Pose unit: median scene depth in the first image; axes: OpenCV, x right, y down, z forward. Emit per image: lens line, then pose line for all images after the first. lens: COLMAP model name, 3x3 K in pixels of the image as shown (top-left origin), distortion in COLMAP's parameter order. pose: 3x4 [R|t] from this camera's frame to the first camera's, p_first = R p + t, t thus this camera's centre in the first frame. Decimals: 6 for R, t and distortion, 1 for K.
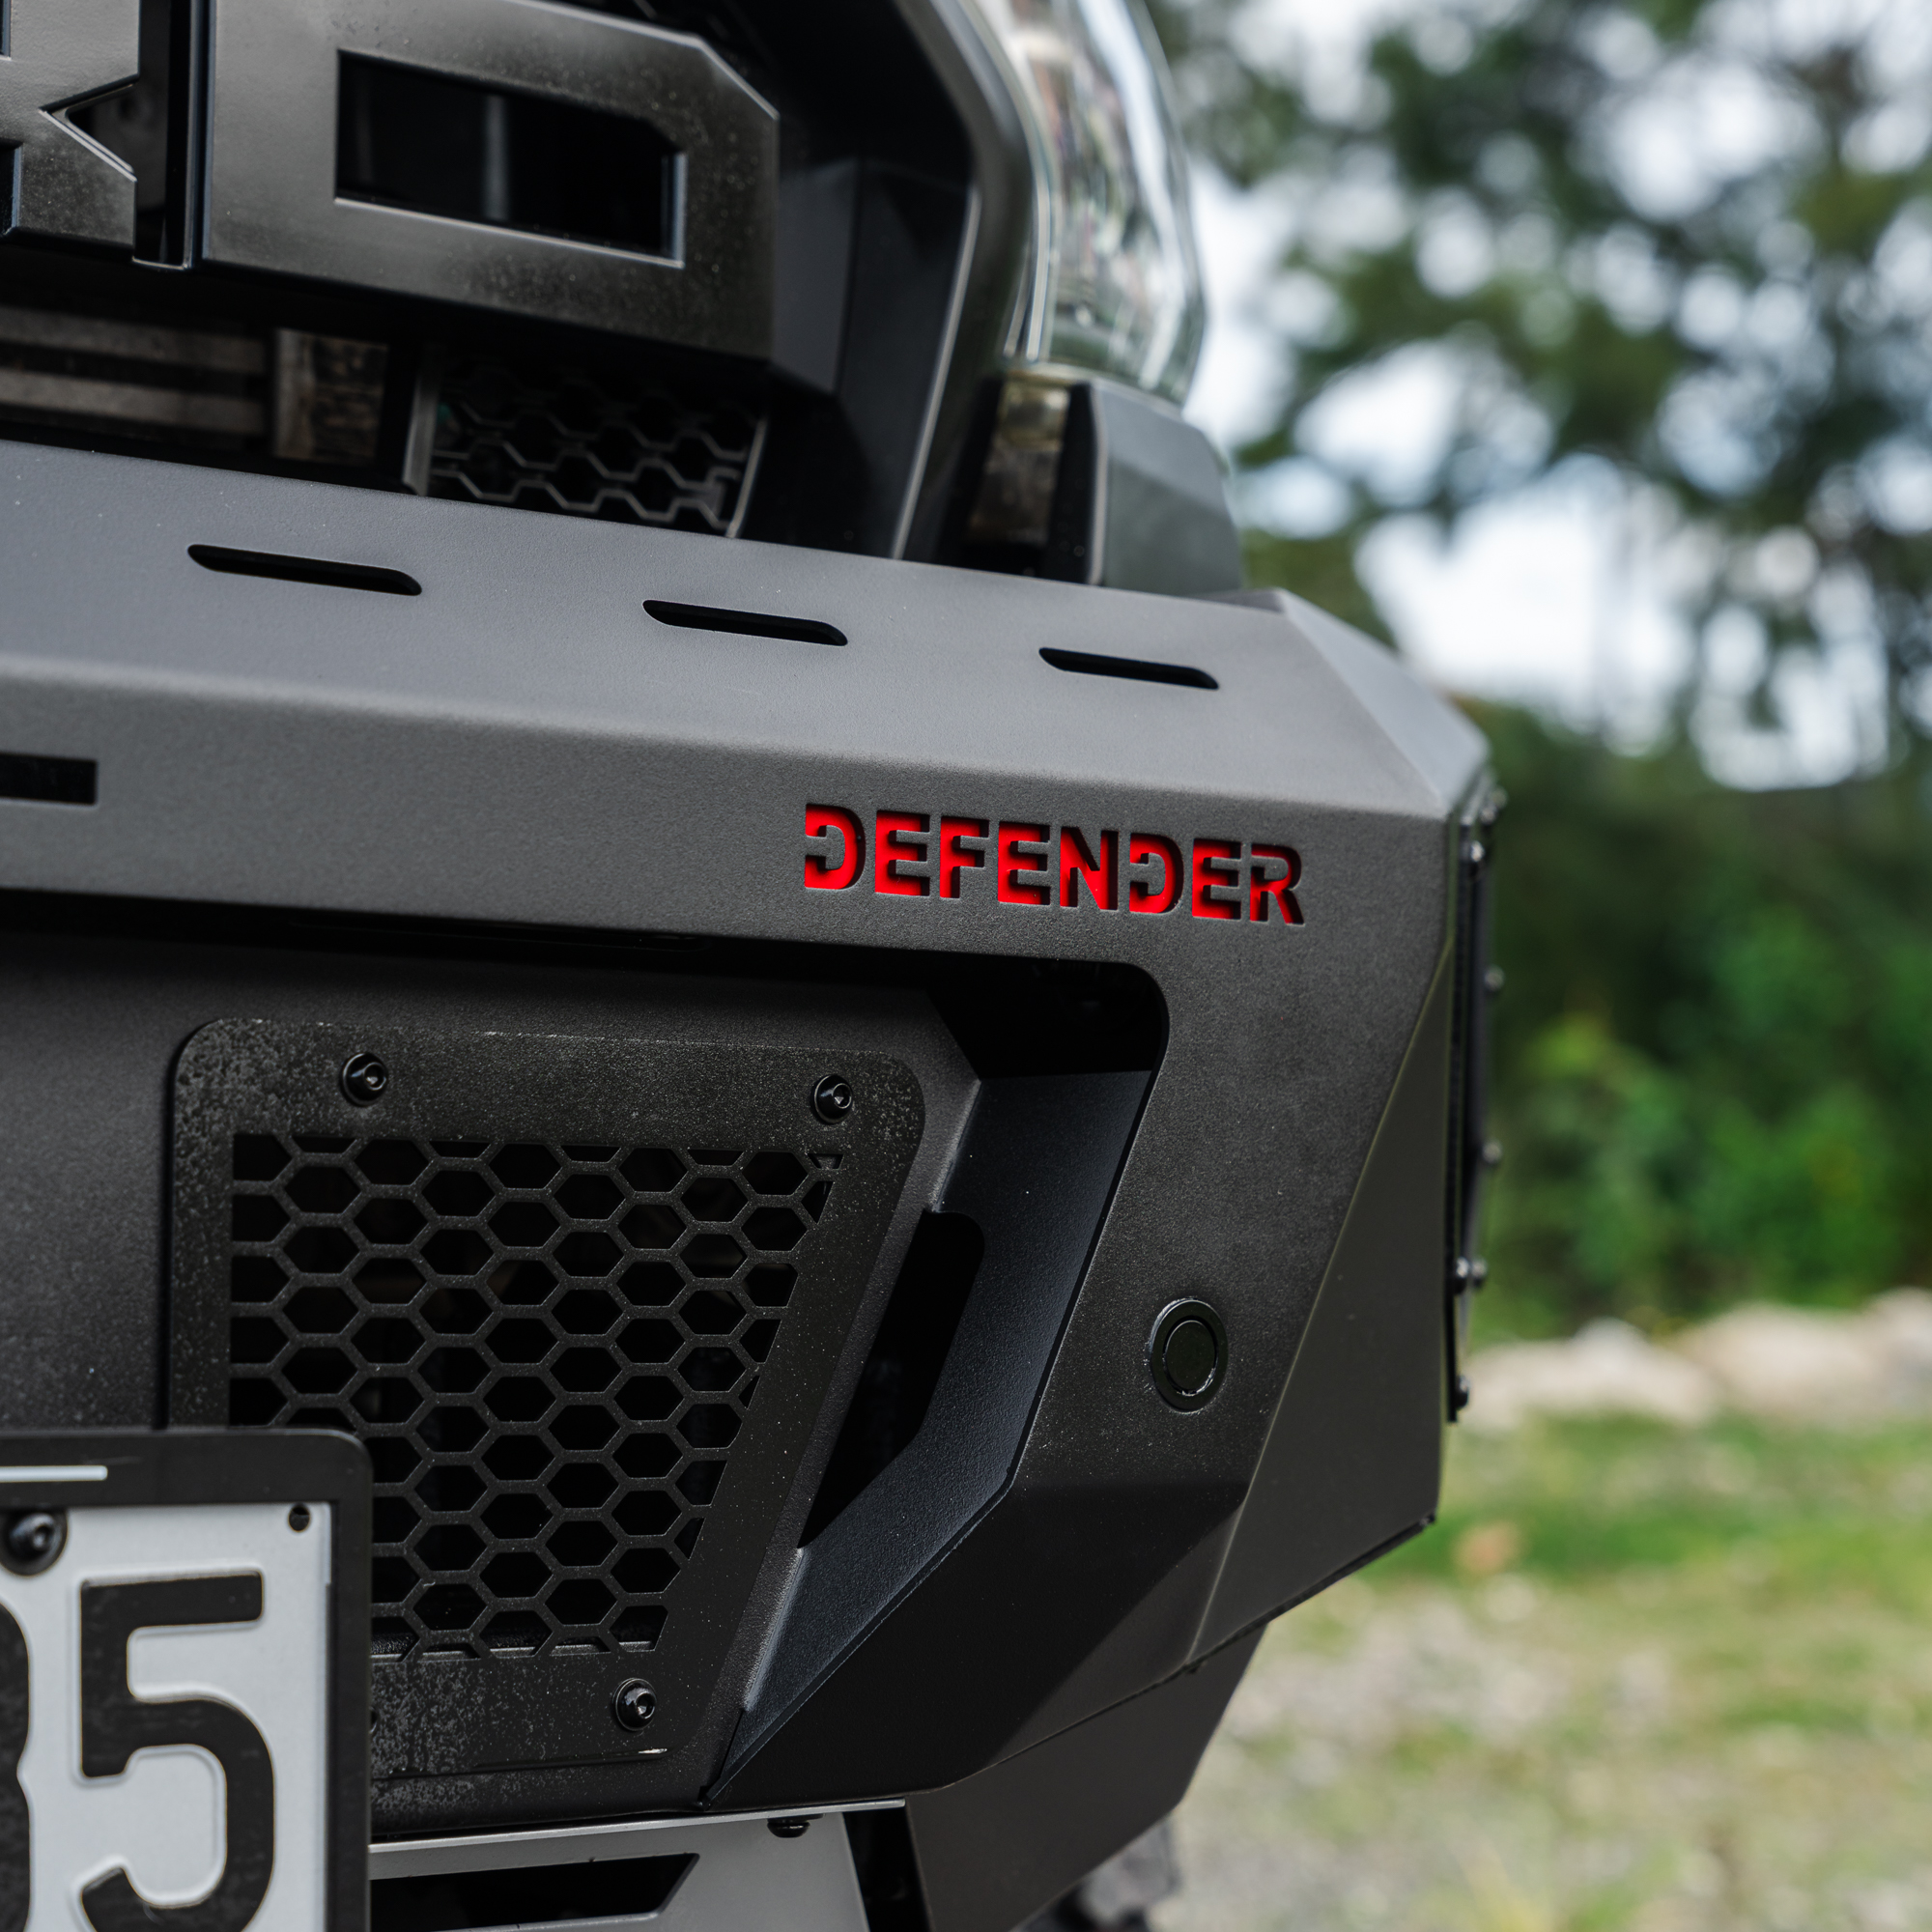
lens RADIAL K [[4709.6, 0, 966.0], [0, 4709.6, 966.0], [0, 0, 1]] dist [-0.007697, -0.265389]
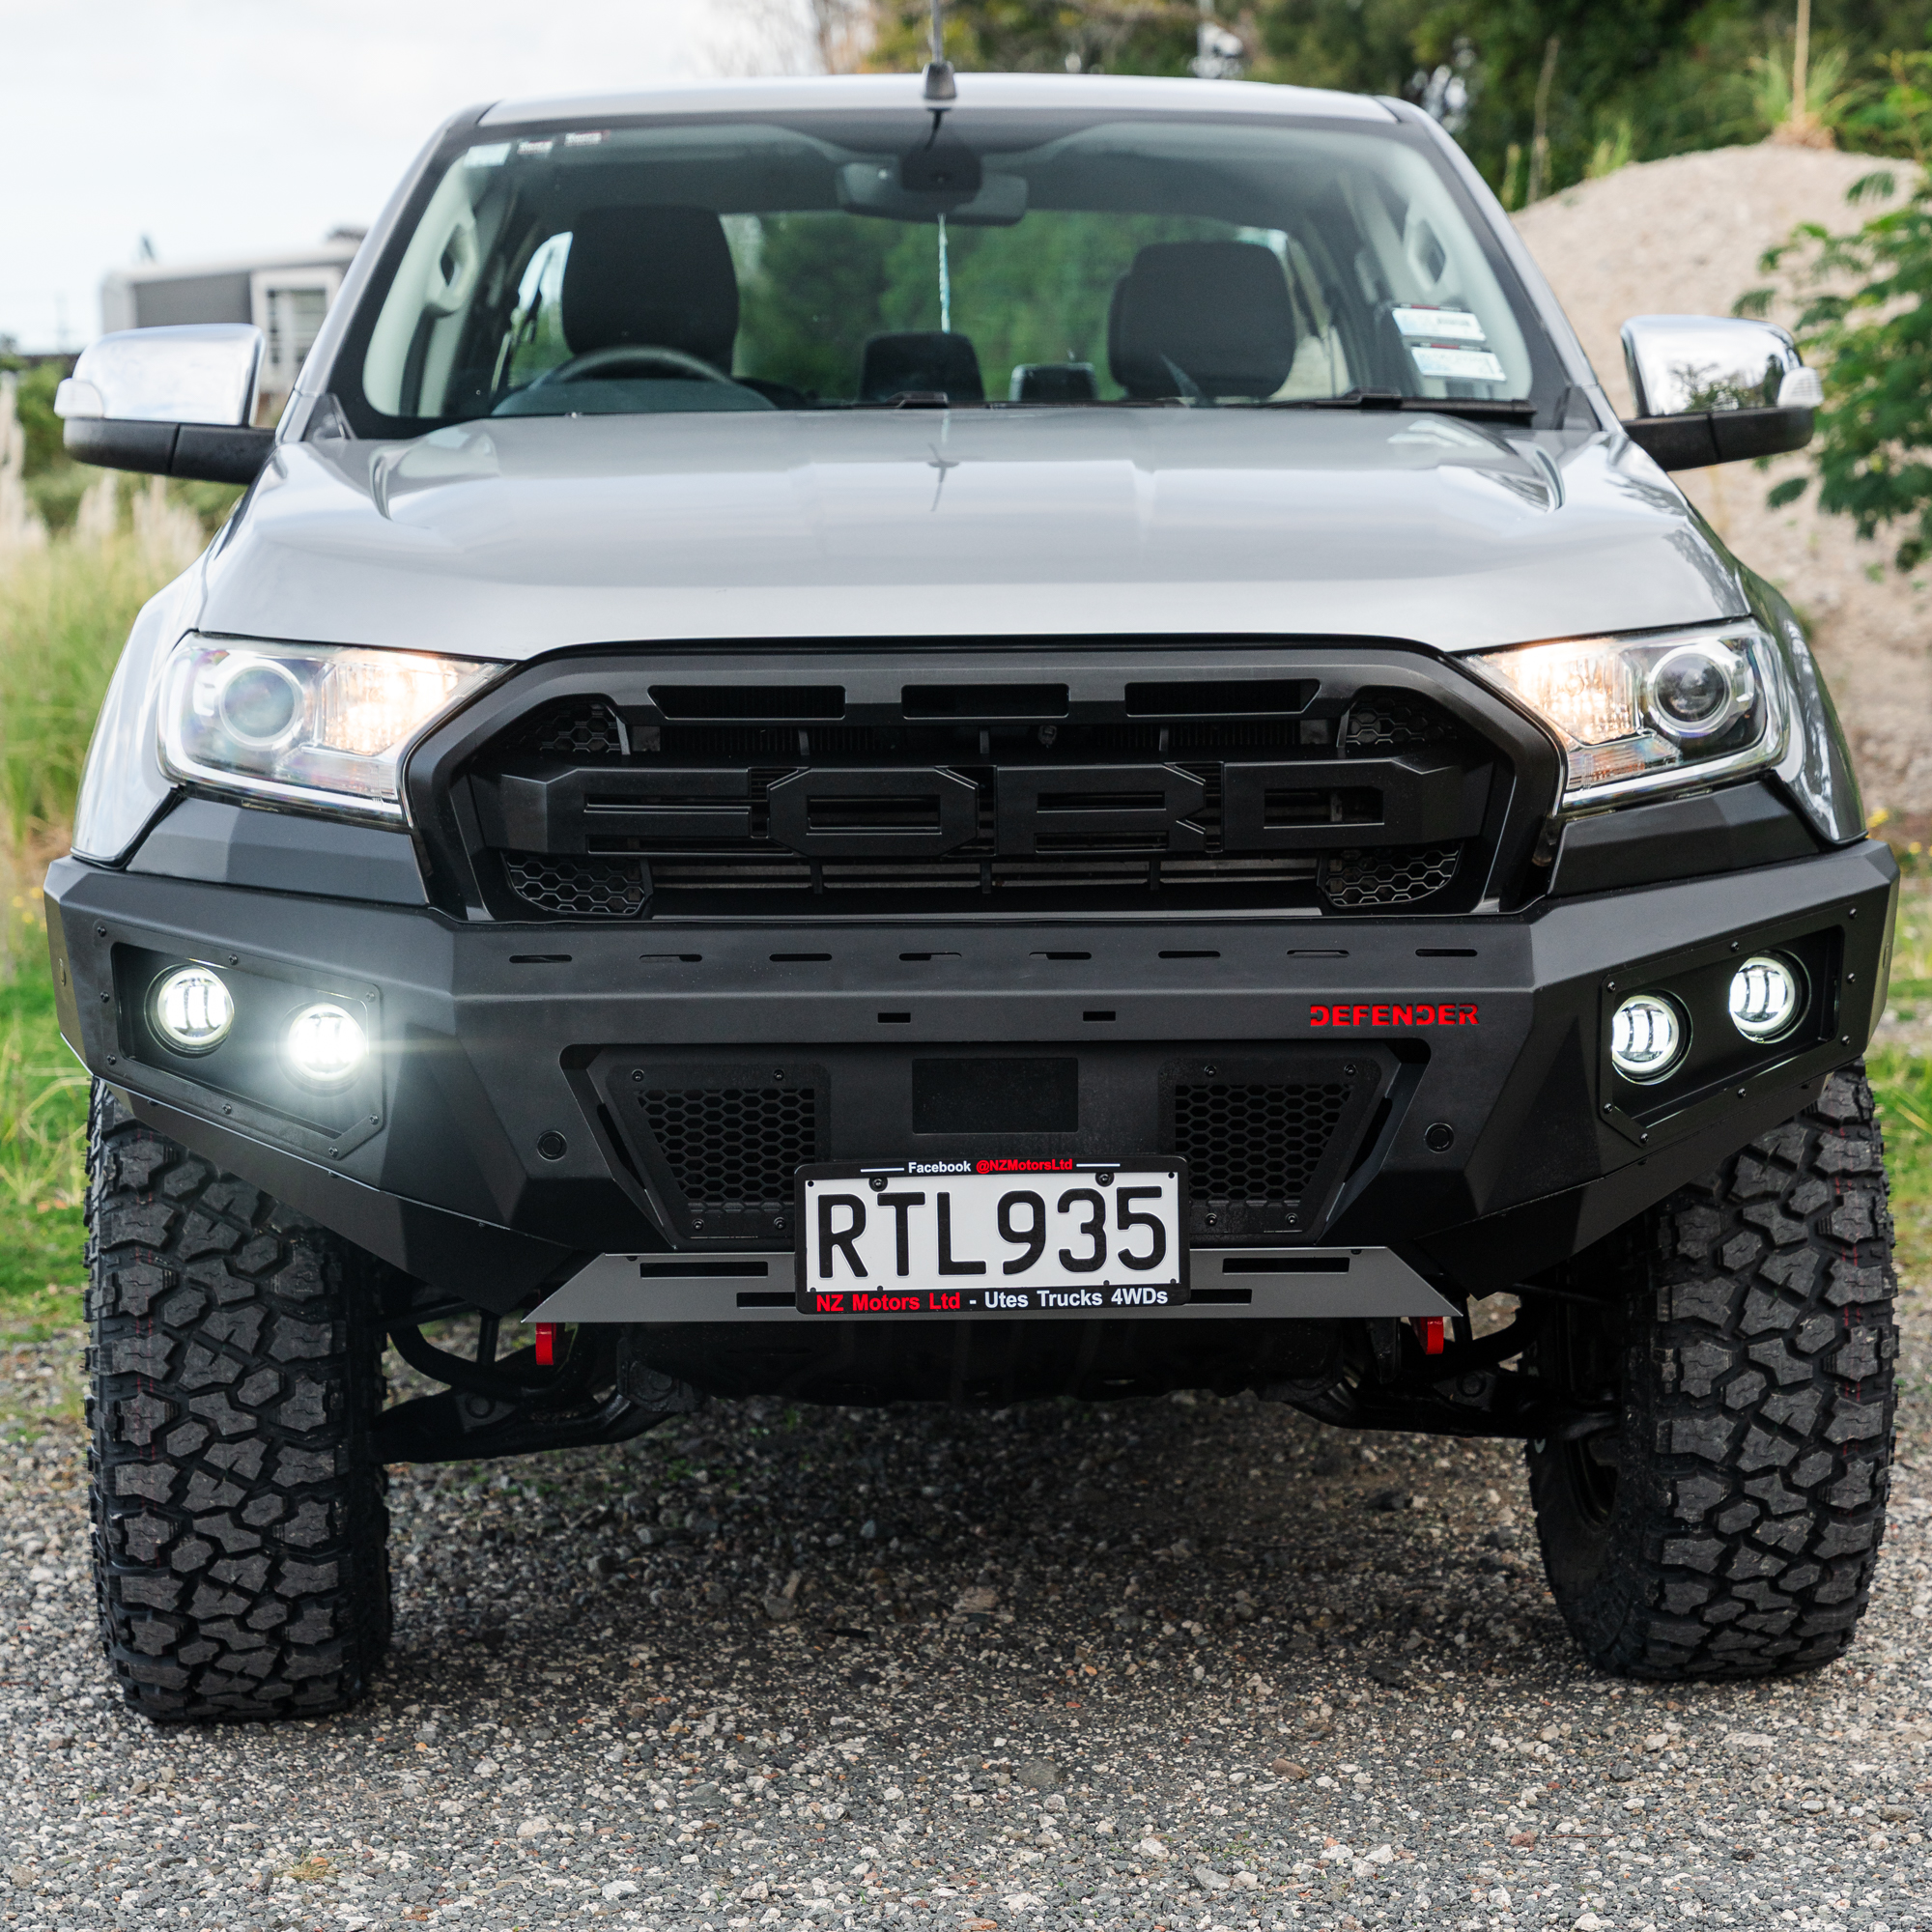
lens RADIAL K [[5537.6, 0, 1082.5], [0, 5537.6, 1084.4], [0, 0, 1]] dist [-0.051233, 1.855236]
pose [[0.792648, 0.036155, -0.608606, 2.698705], [0.052749, 0.990430, 0.127538, -0.581105], [0.607393, -0.133197, 0.783155, -2.857893]]
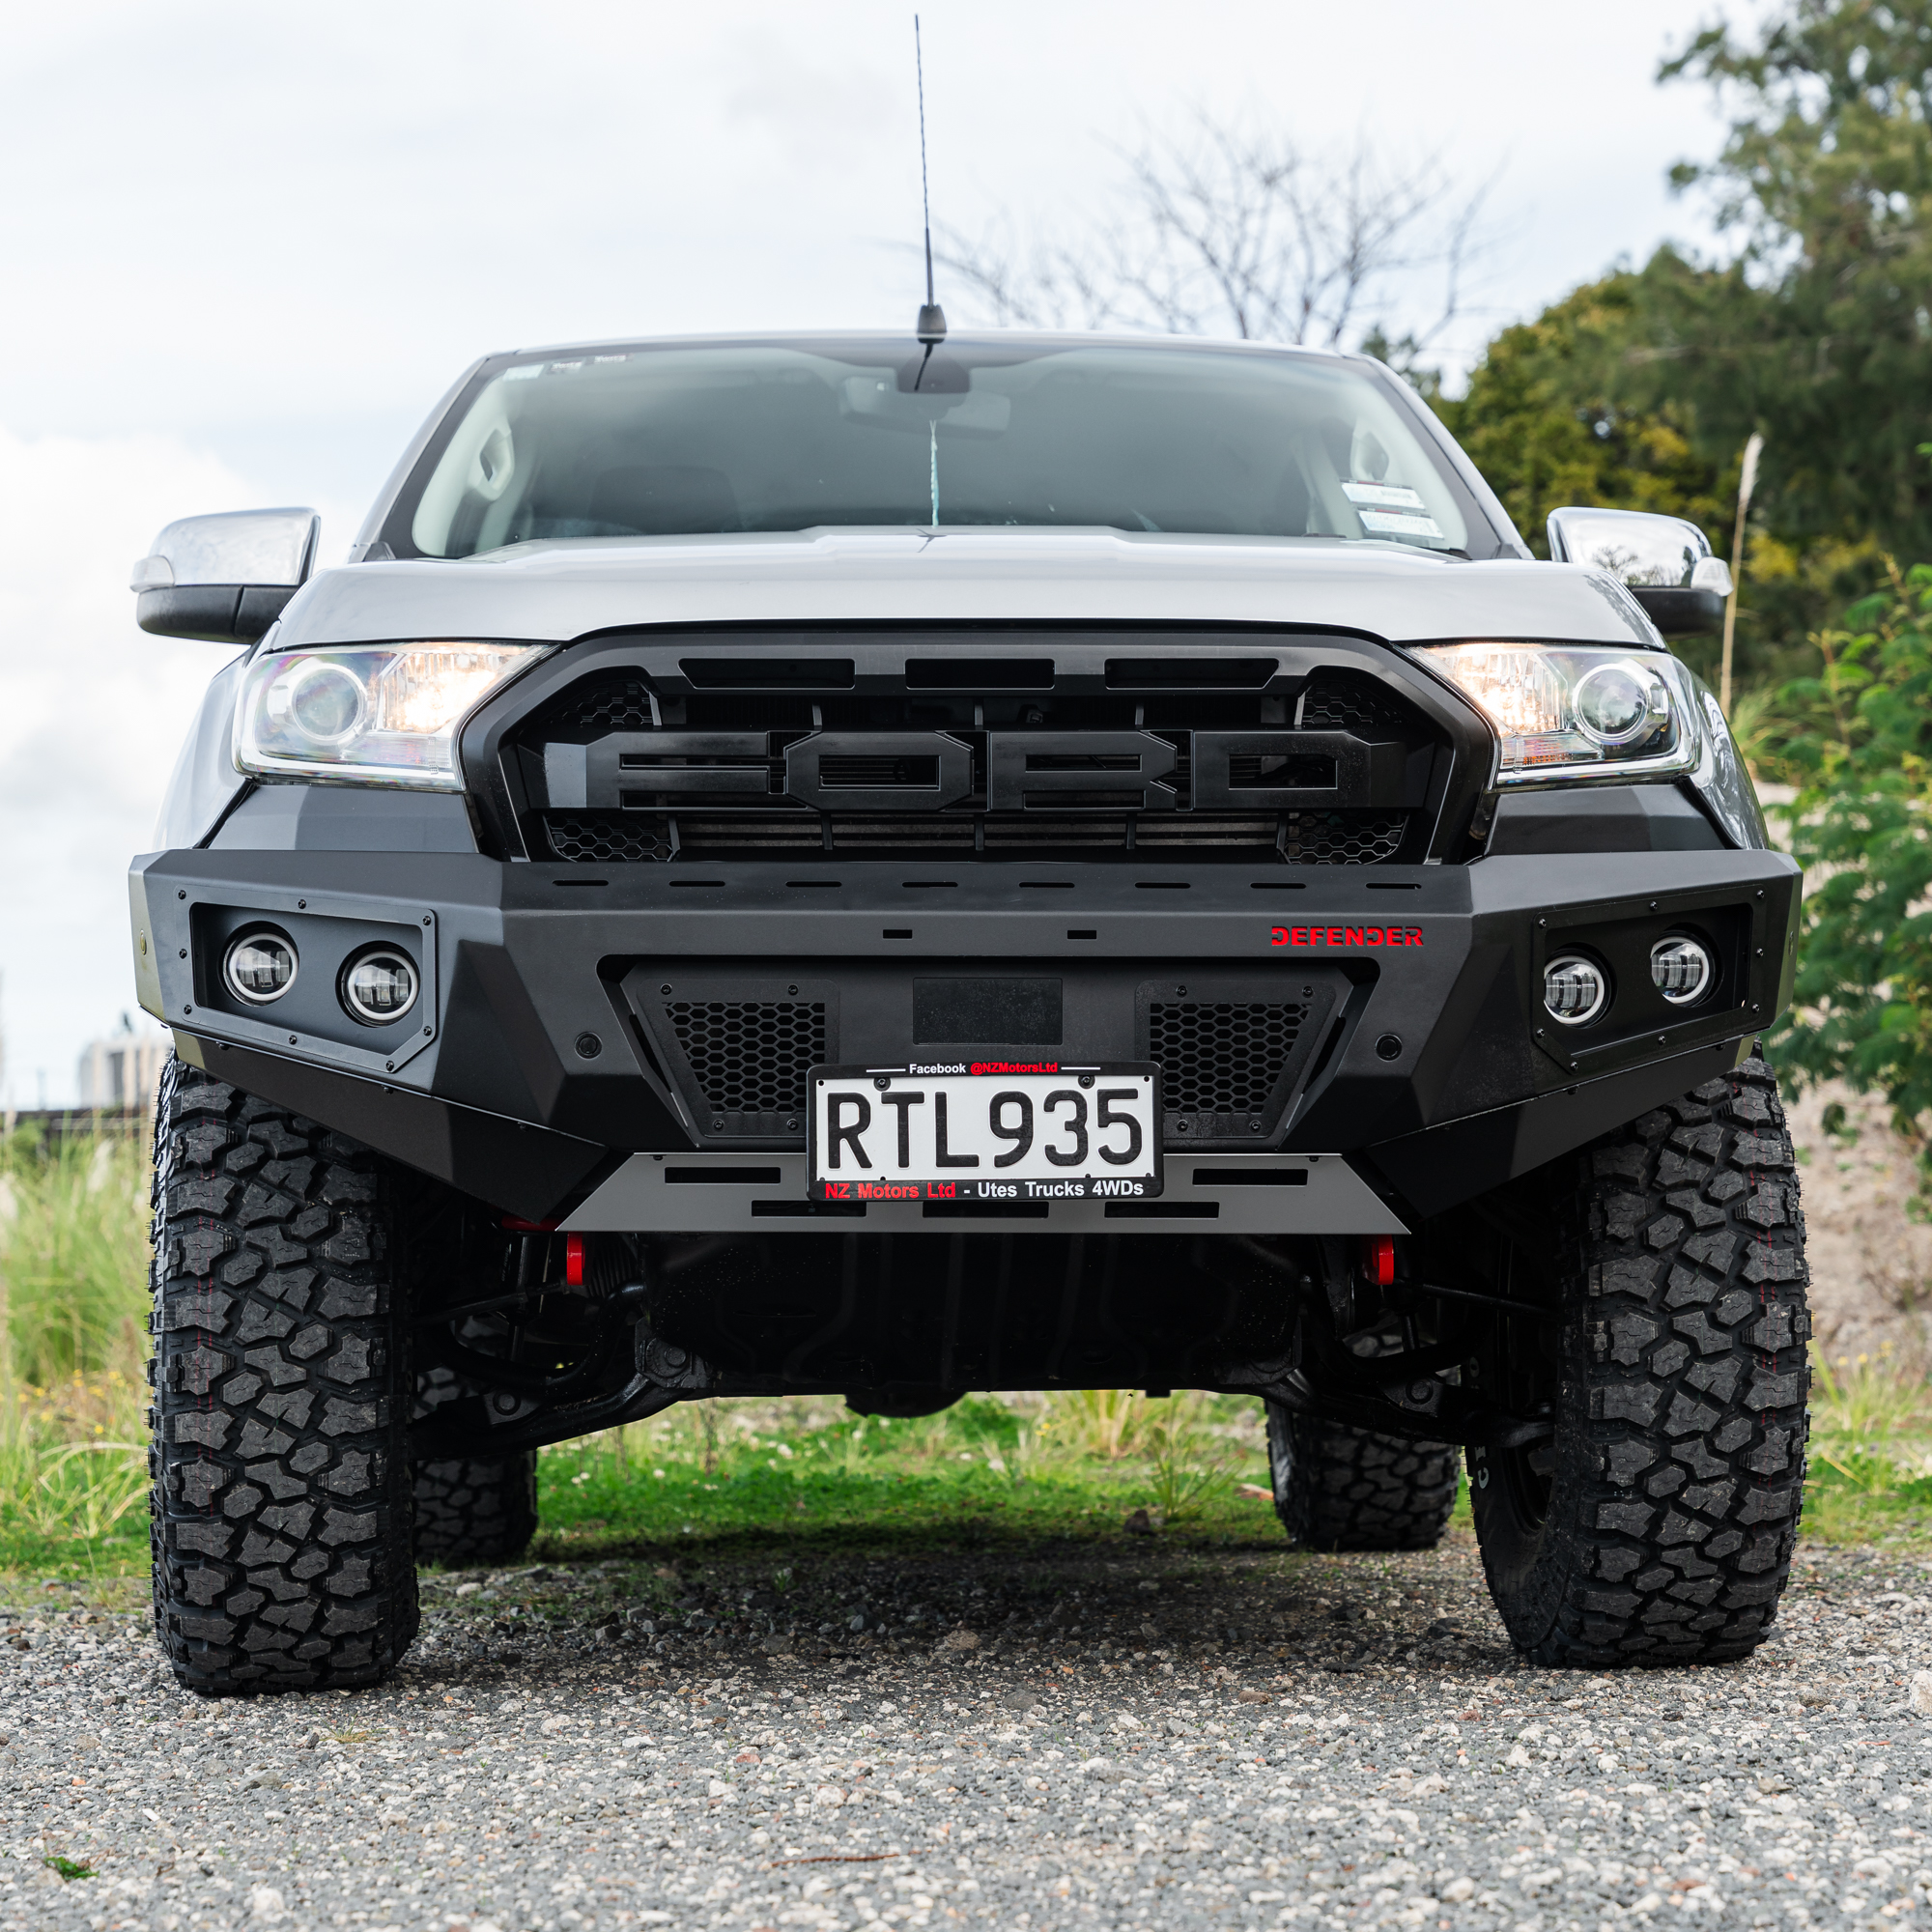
lens RADIAL K [[5440.1, 0, 1041.7], [0, 5440.1, 1013.8], [0, 0, 1]] dist [0.011534, 0.762888]
pose [[0.793324, -0.052738, -0.606511, 2.931658], [0.049524, 0.998530, -0.022048, 0.152522], [0.606782, -0.012546, 0.794769, -3.271604]]
